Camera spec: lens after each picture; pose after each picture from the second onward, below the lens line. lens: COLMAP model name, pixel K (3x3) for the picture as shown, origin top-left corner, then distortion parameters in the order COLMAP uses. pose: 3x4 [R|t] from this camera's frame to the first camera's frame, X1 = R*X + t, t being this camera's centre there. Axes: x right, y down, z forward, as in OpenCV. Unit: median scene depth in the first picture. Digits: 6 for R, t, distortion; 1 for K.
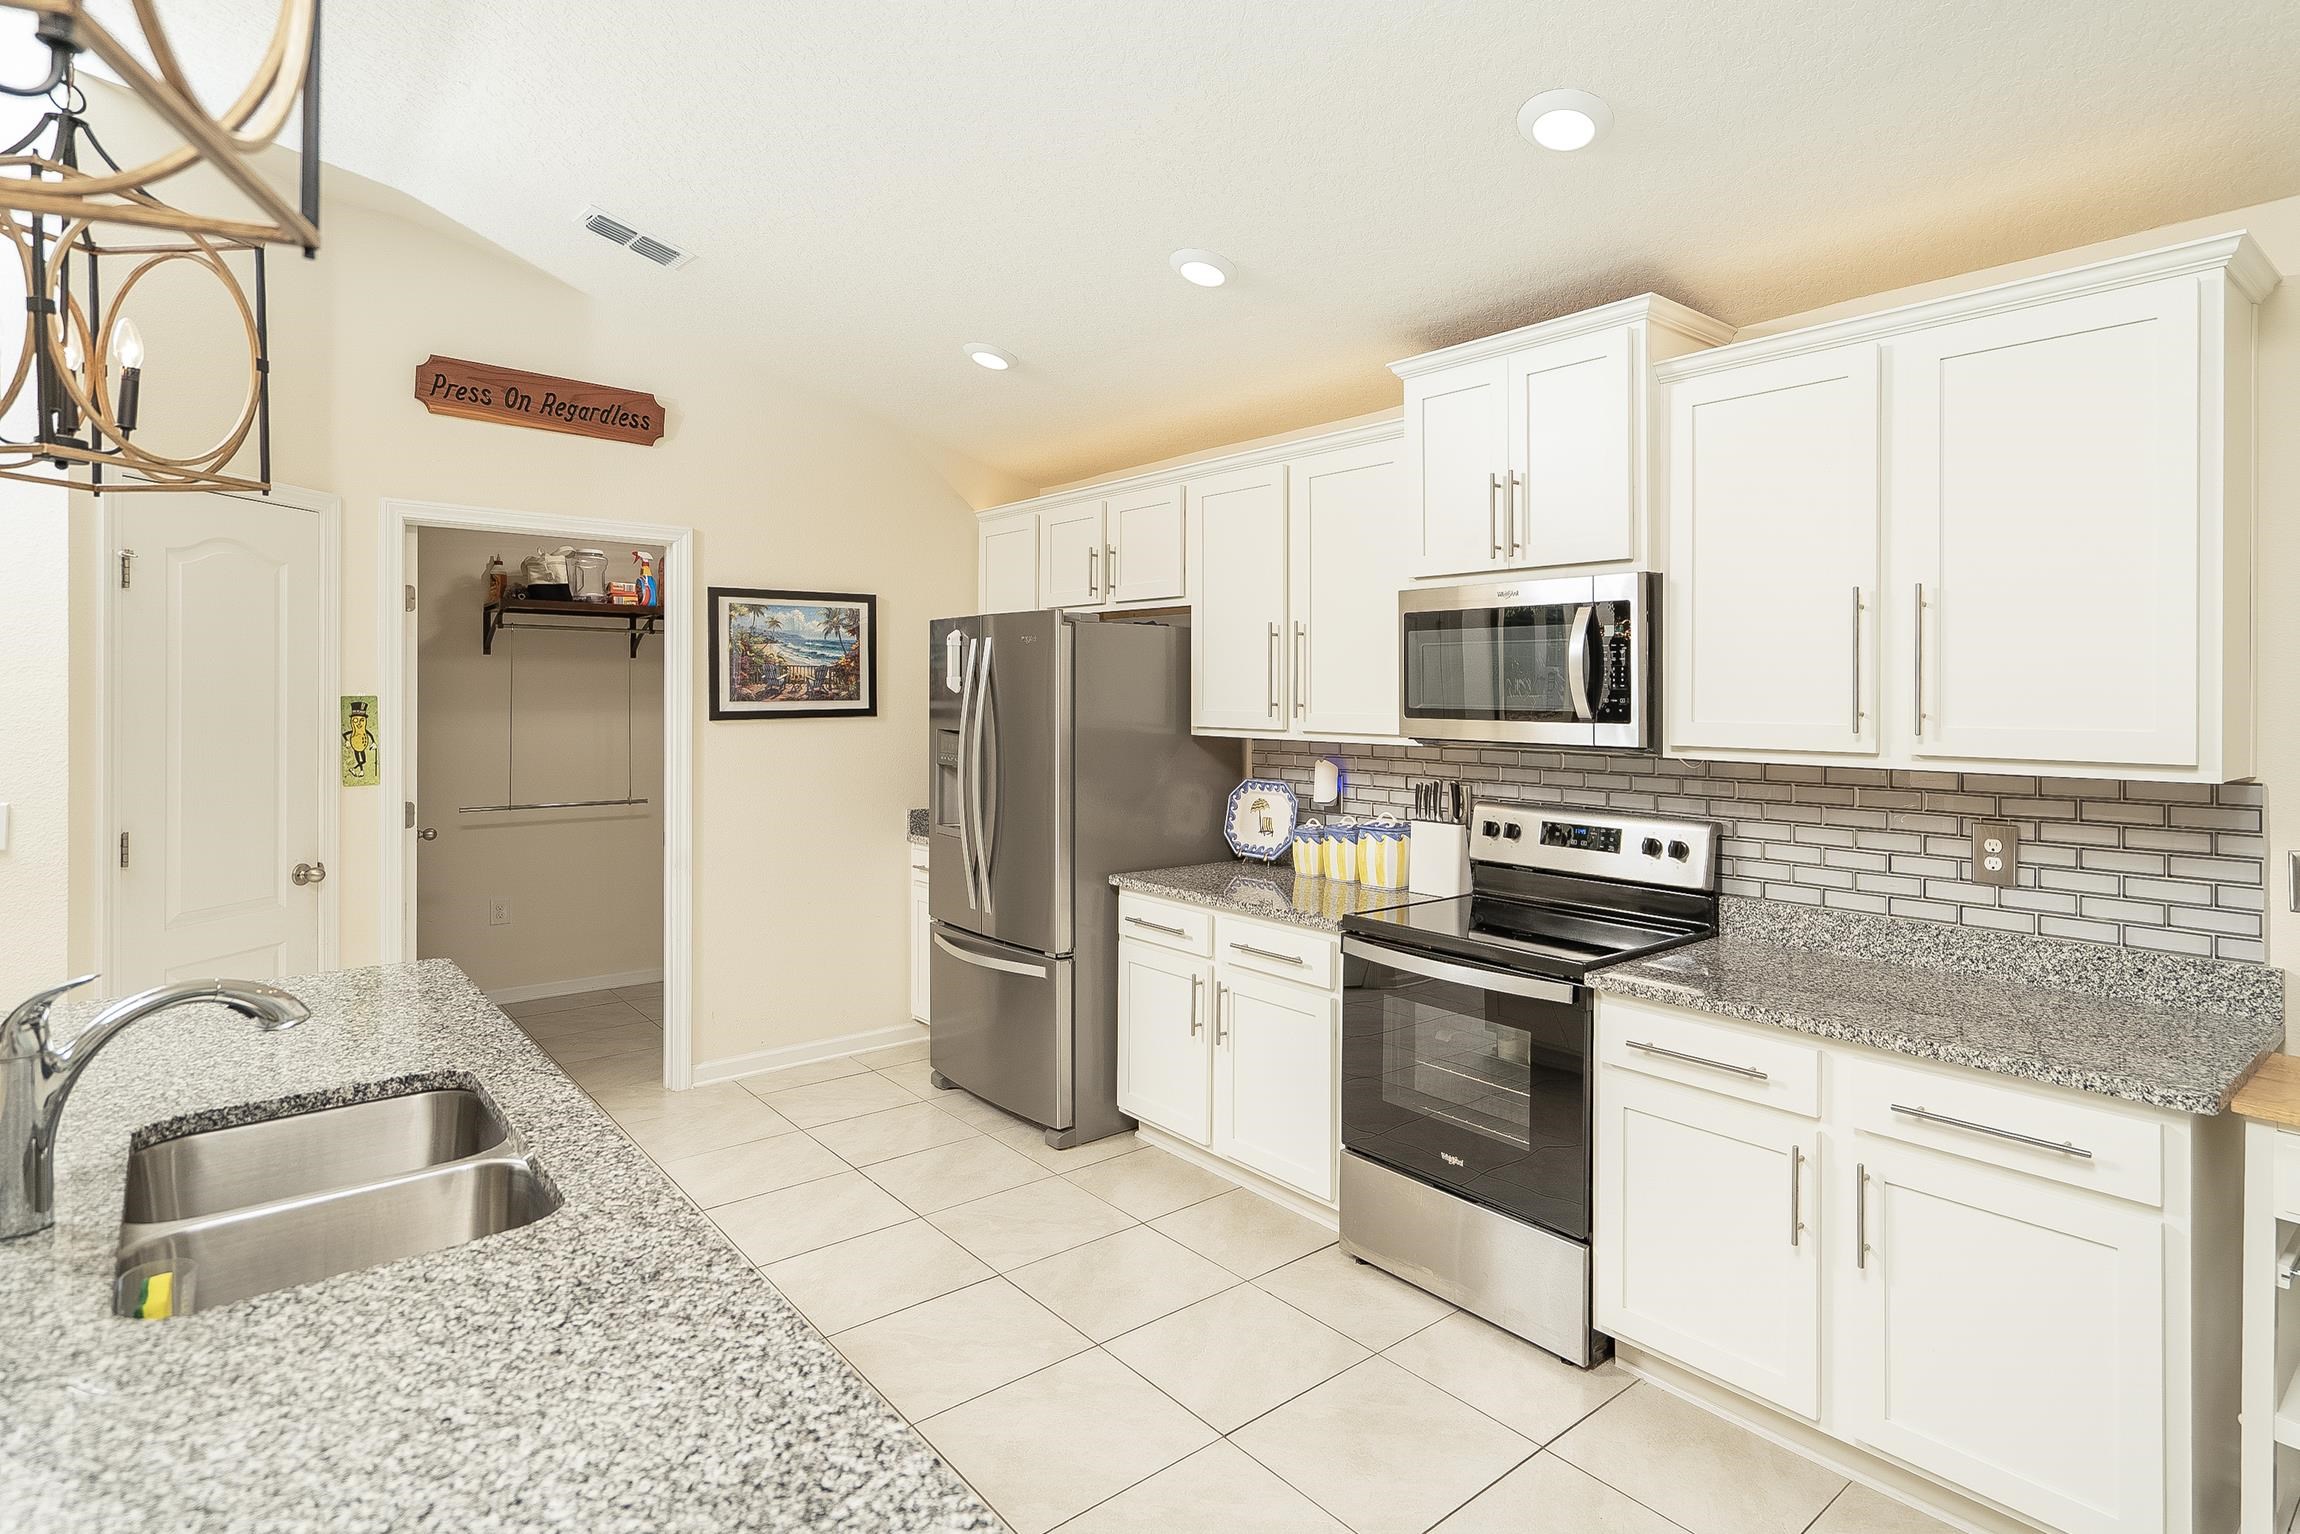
lens RADIAL K [[1180.3, 0, 1222.2], [0, 1180.3, 697.1], [0, 0, 1]] dist [0.003728, 0.000587]
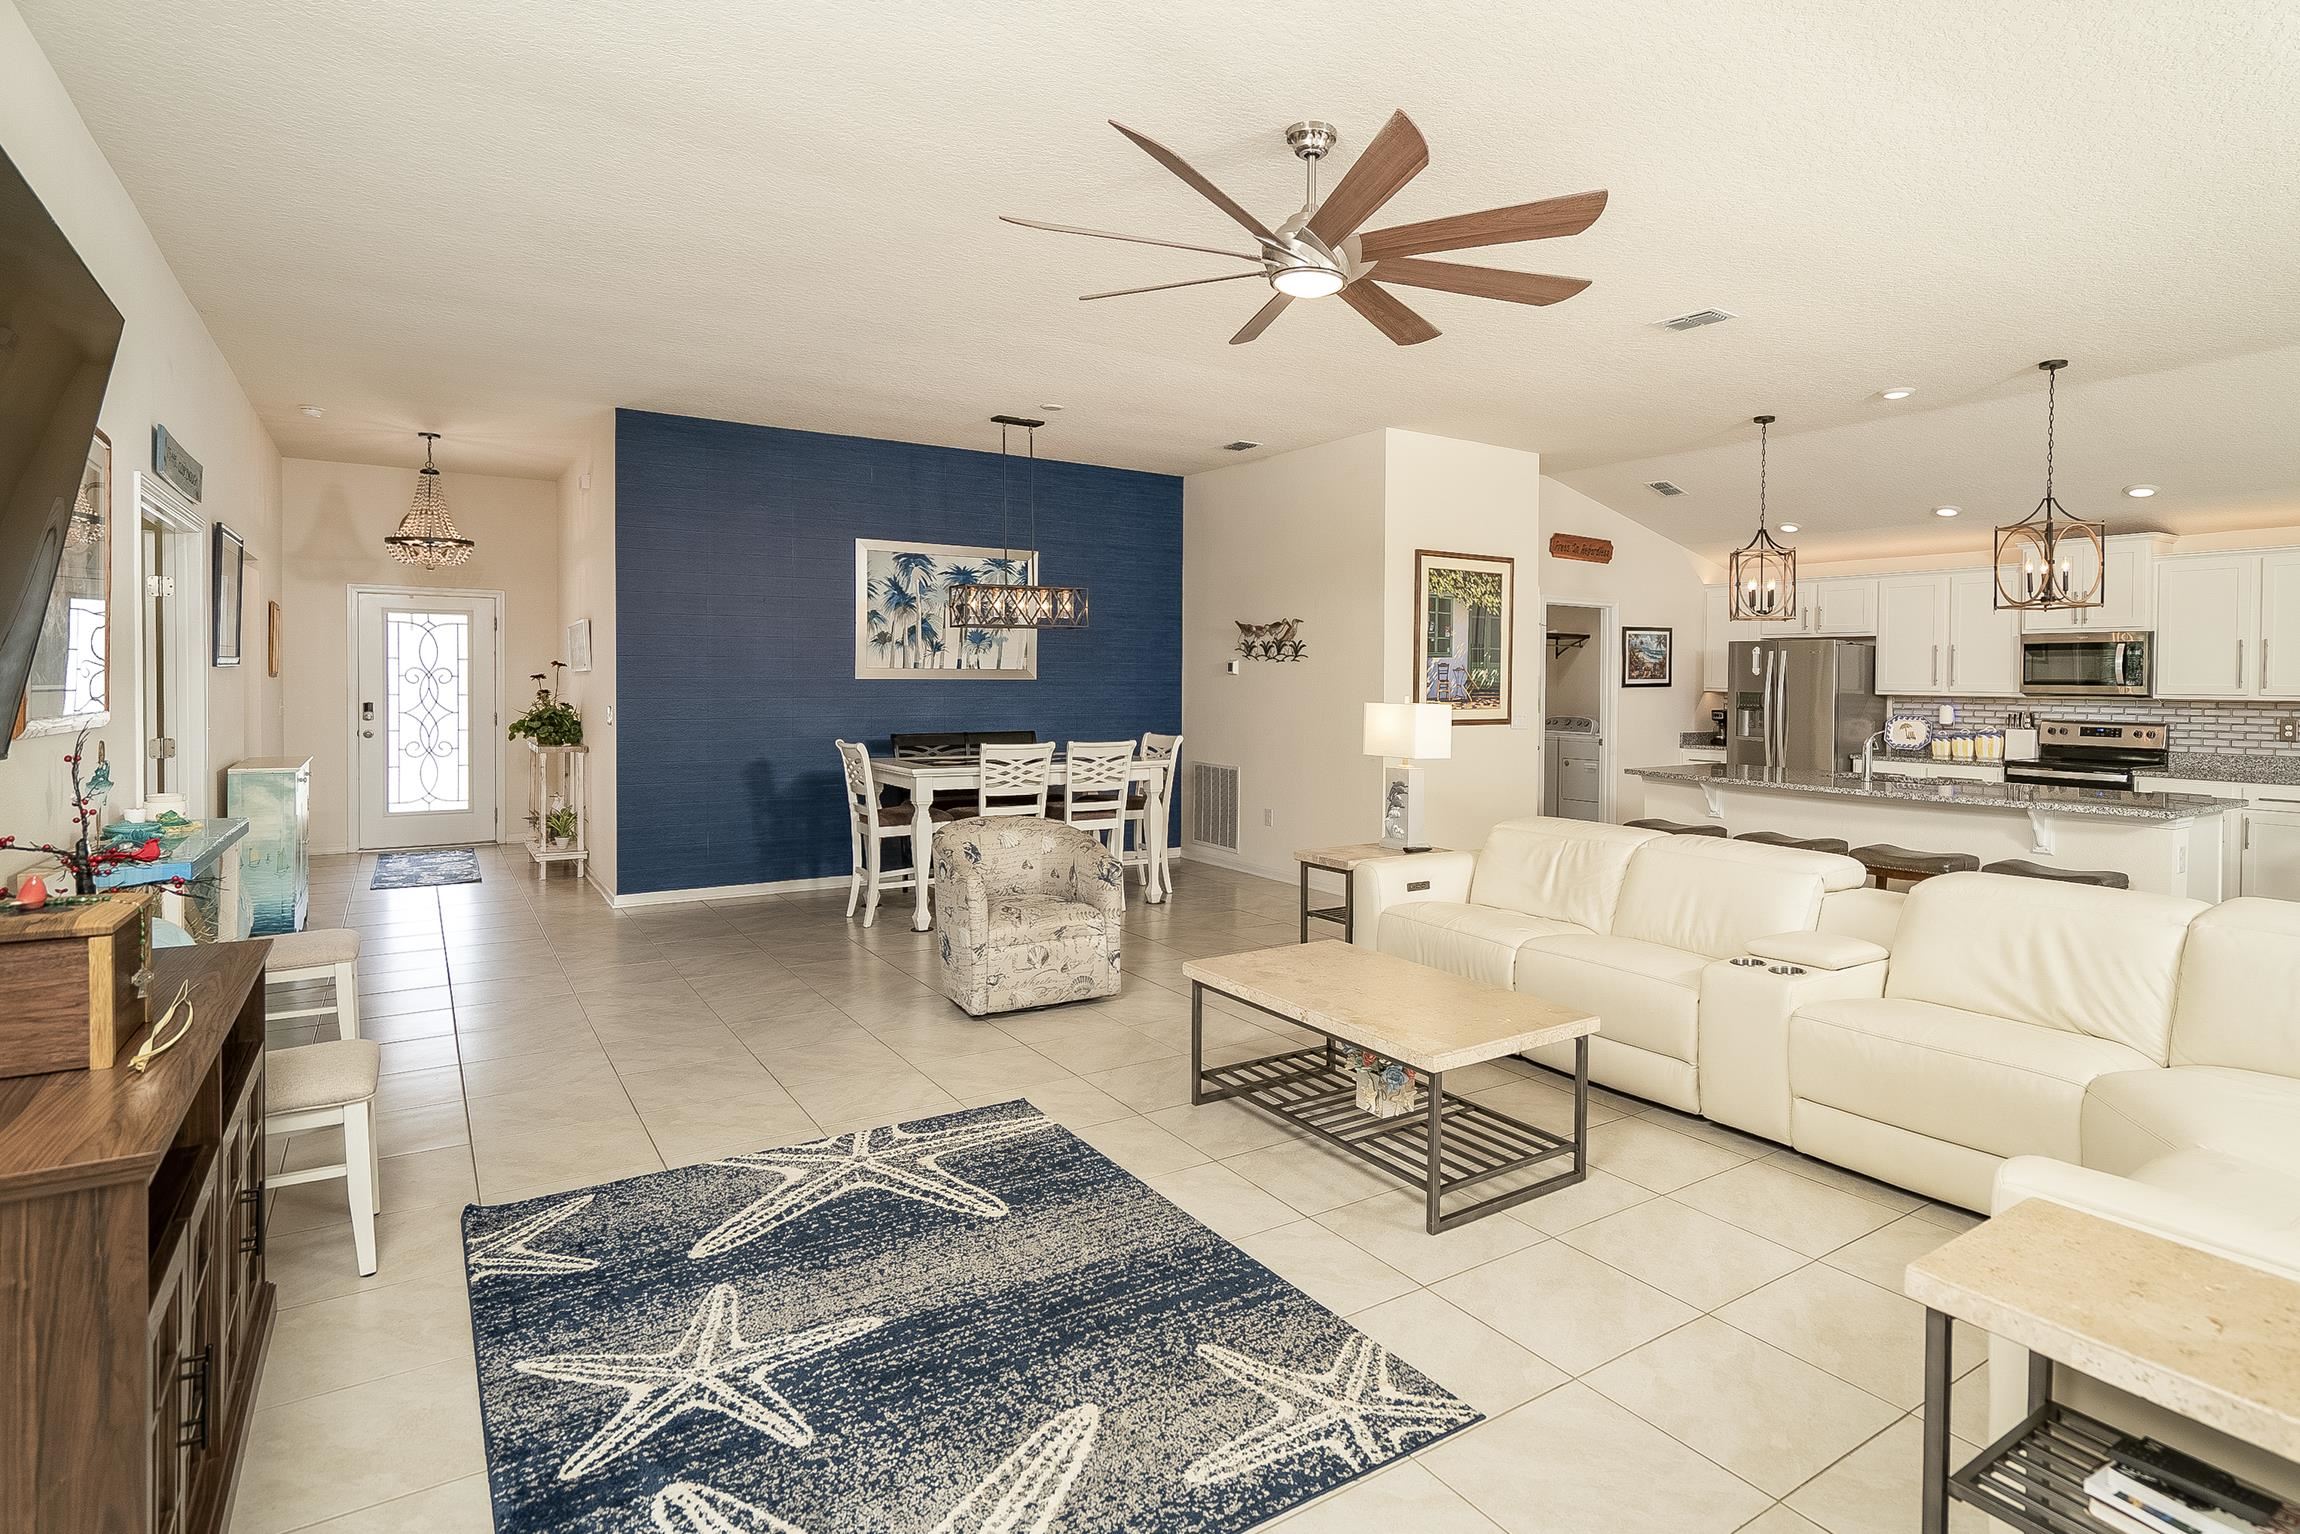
lens RADIAL K [[1180.3, 0, 1222.2], [0, 1180.3, 697.1], [0, 0, 1]] dist [0.003728, 0.000587]
pose [[0.993391, 0.002934, -0.114739, -1.256575], [-0.001435, 0.999913, 0.013148, 0.012710], [0.114767, -0.012896, 0.993309, -1.702071]]
